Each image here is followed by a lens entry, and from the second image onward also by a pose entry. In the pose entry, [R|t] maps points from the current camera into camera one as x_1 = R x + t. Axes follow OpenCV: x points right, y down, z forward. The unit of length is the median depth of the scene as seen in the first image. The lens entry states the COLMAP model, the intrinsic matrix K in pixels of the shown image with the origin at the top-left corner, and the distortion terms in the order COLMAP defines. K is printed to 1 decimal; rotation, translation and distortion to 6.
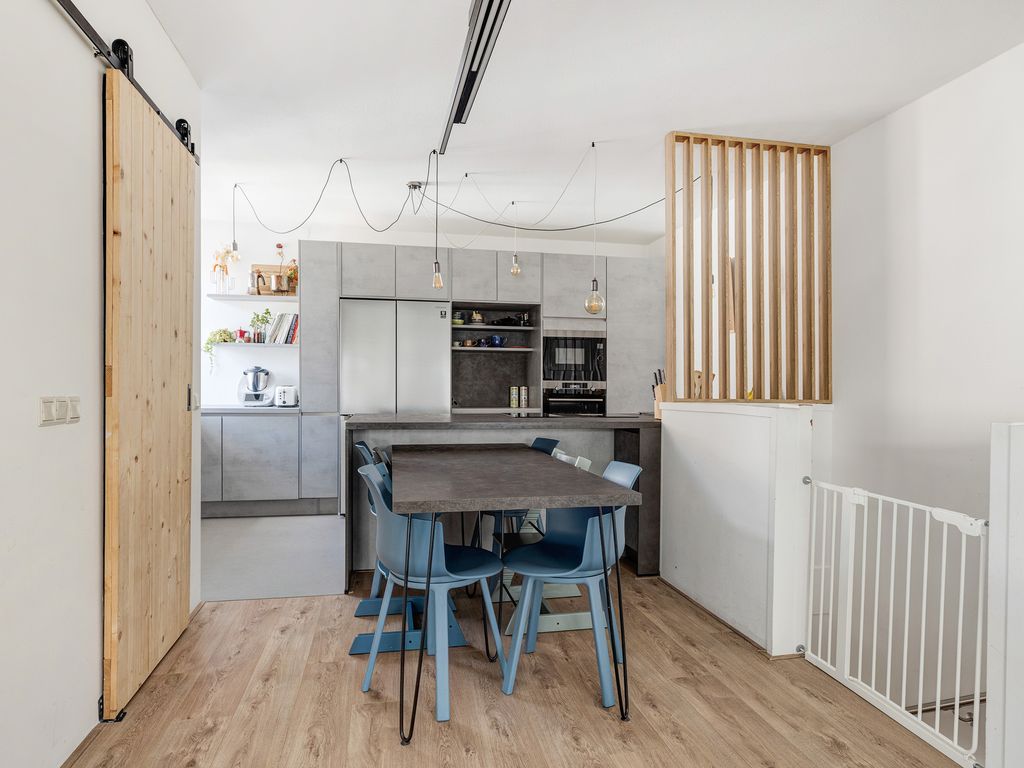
lens RADIAL K [[636.7, 0, 512.0], [0, 636.7, 384.0], [0, 0, 1]] dist [0.000095, 0.001280]
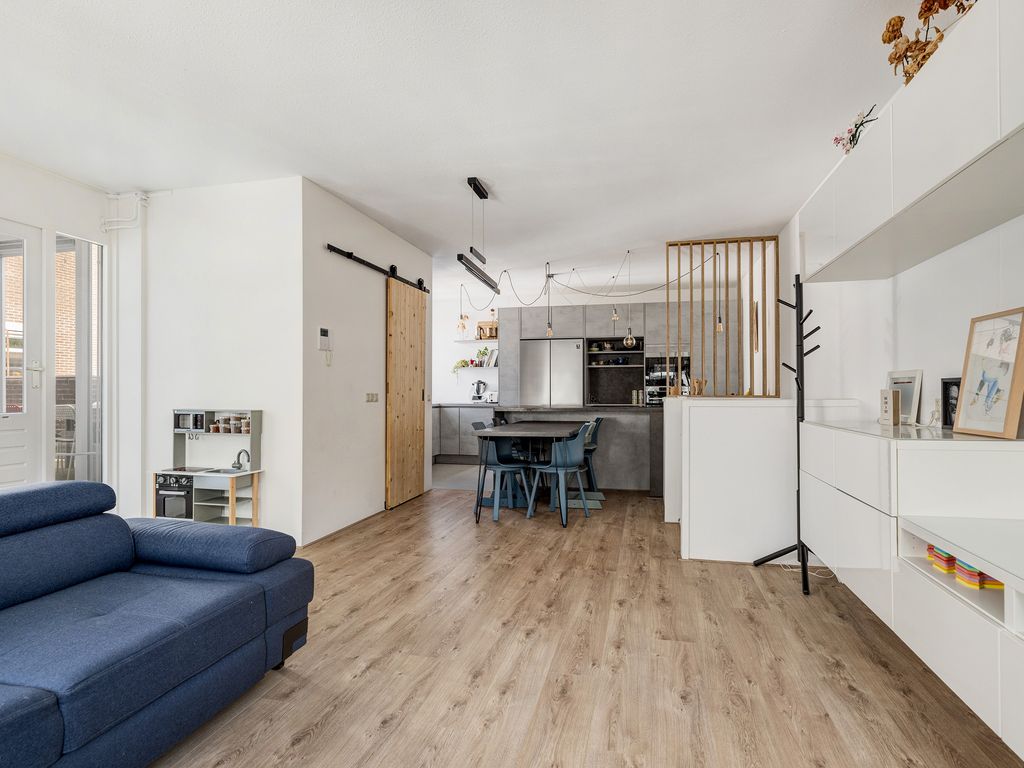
lens RADIAL K [[564.0, 0, 512.0], [0, 564.0, 384.0], [0, 0, 1]] dist [-0.000652, -0.000084]
pose [[0.907117, -0.014509, -0.420629, 0.346817], [0.008330, 0.999829, -0.016523, 0.009776], [0.420797, 0.011485, 0.907082, -0.388550]]
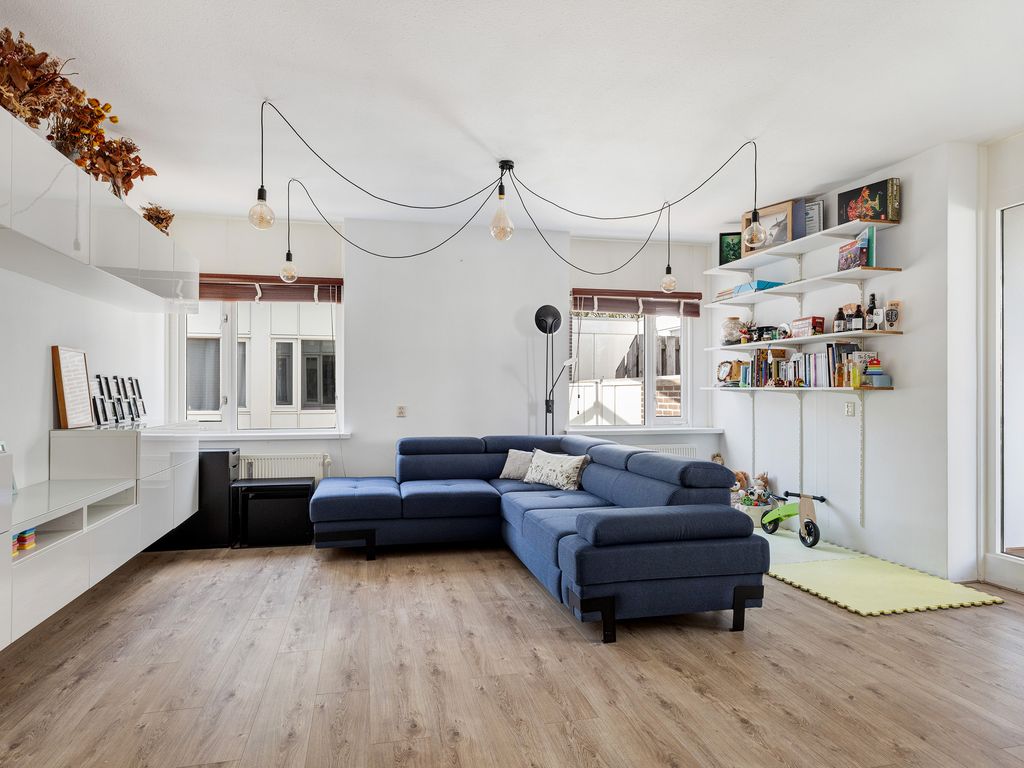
lens RADIAL K [[623.2, 0, 508.3], [0, 623.2, 389.8], [0, 0, 1]] dist [0.006398, 0.000106]
pose [[-0.999508, -0.009842, -0.029780, 0.117227], [-0.009759, 0.999948, -0.002959, 0.000038], [0.029808, -0.002667, -0.999552, 0.425372]]
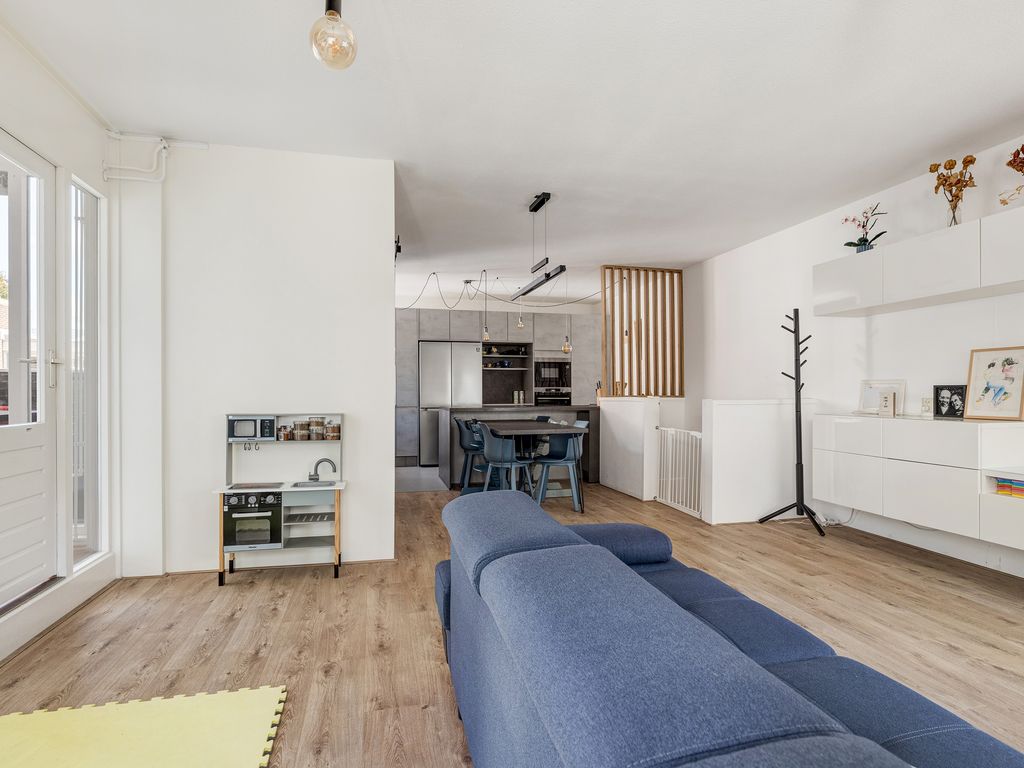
lens RADIAL K [[554.6, 0, 512.0], [0, 554.6, 384.0], [0, 0, 1]] dist [0.001318, 0.000077]
pose [[0.998697, -0.006757, 0.050589, -0.091862], [0.007403, 0.999893, -0.012598, 0.004338], [-0.050498, 0.012956, 0.998640, -0.514926]]
